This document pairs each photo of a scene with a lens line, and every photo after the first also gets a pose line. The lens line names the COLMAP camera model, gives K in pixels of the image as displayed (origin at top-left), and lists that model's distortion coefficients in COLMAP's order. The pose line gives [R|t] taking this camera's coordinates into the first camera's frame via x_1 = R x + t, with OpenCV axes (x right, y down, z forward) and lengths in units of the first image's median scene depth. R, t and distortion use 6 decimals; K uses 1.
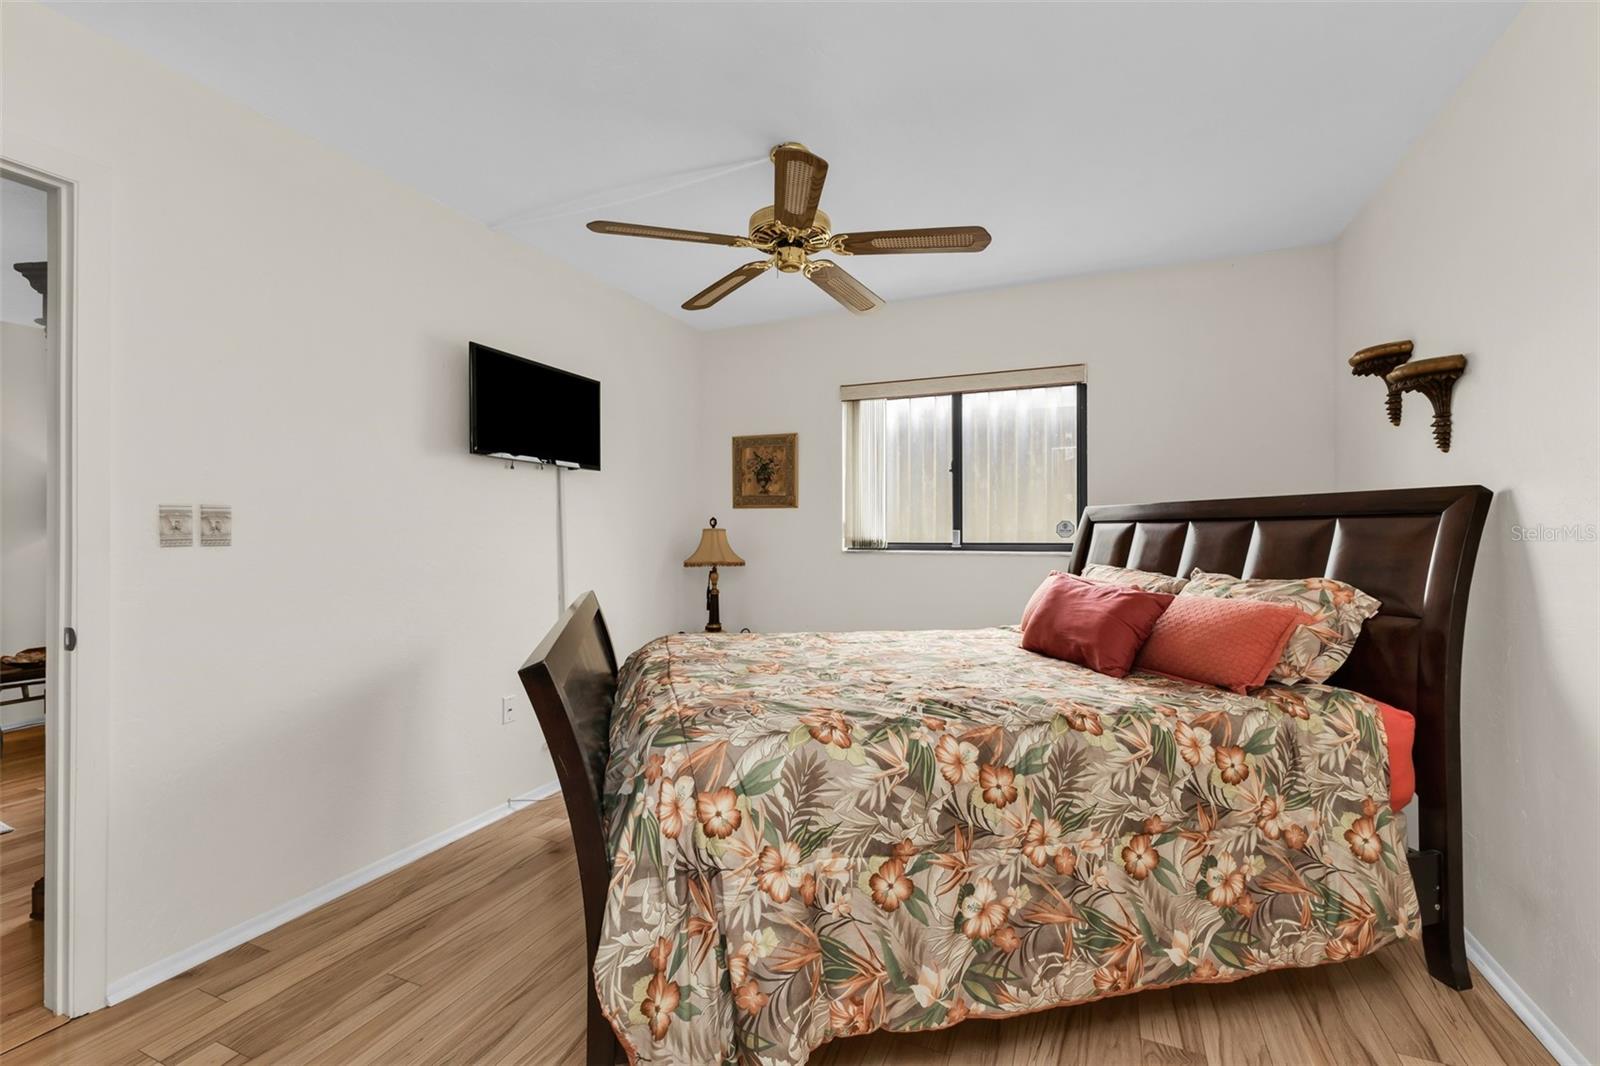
lens RADIAL K [[695.0, 0, 801.8], [0, 695.0, 537.2], [0, 0, 1]] dist [0.002500, -0.000029]
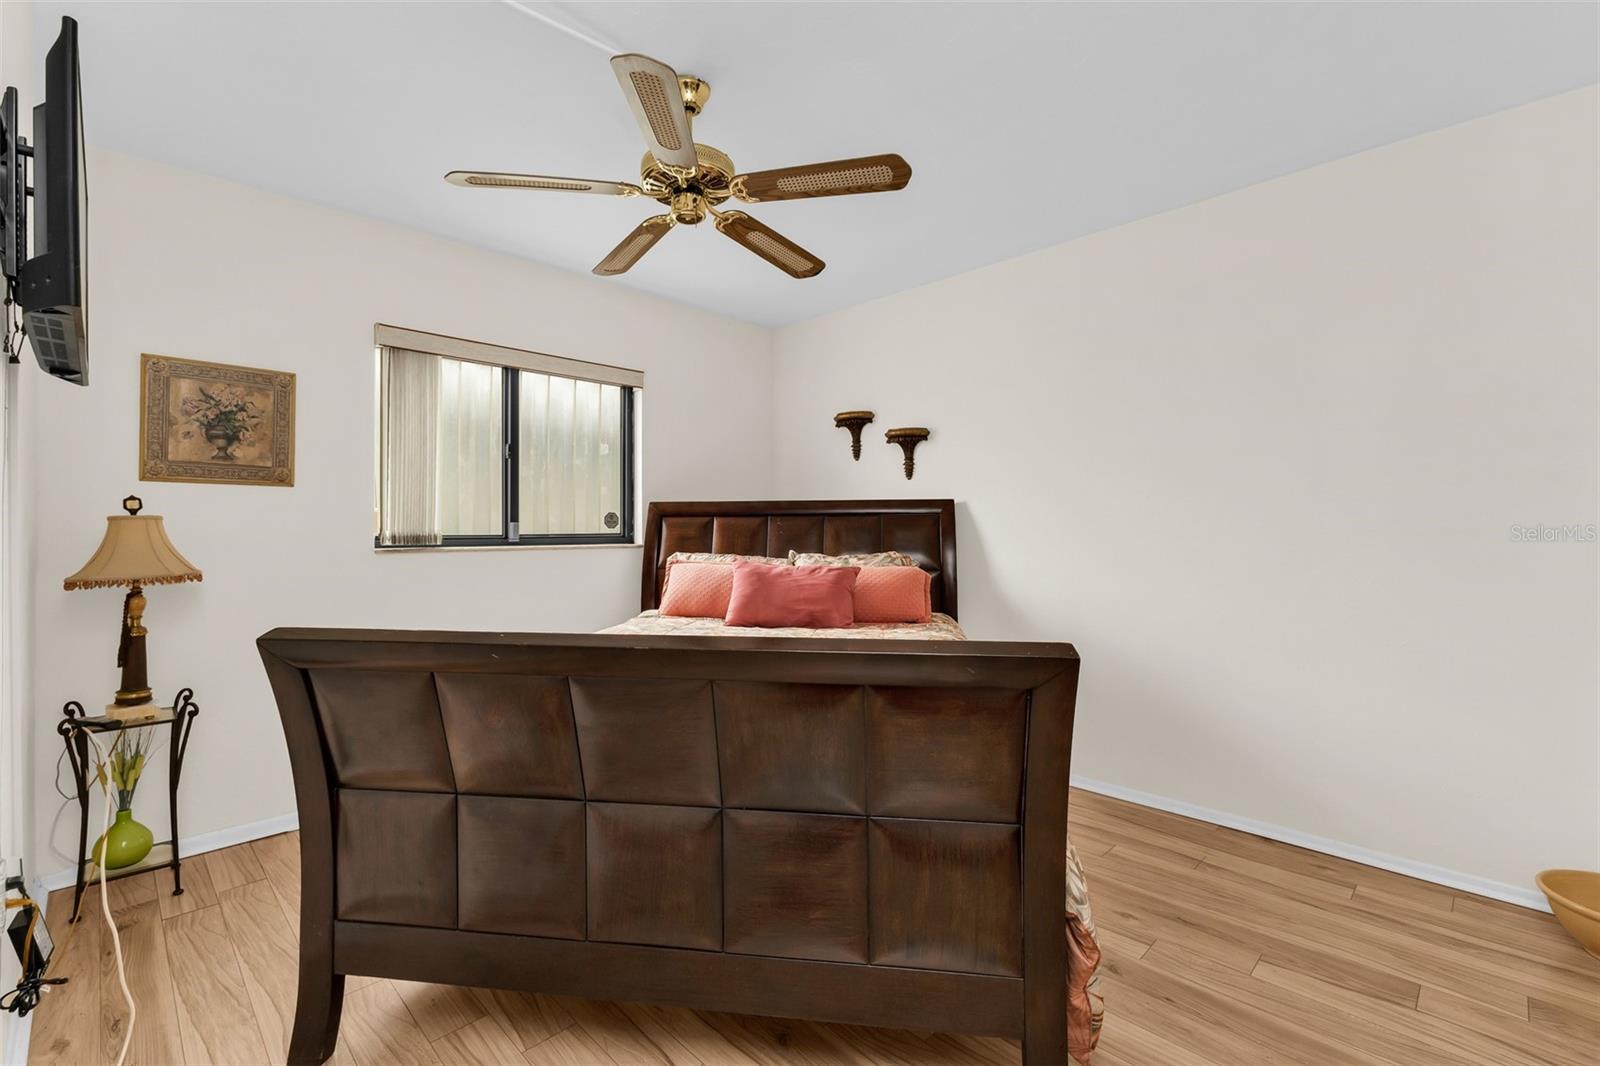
lens RADIAL K [[695.0, 0, 801.8], [0, 695.0, 537.2], [0, 0, 1]] dist [0.002500, -0.000029]
pose [[0.366439, -0.014837, 0.930324, -0.459577], [0.009539, 0.999880, 0.012189, 0.002539], [-0.930393, 0.004407, 0.366537, 0.318343]]
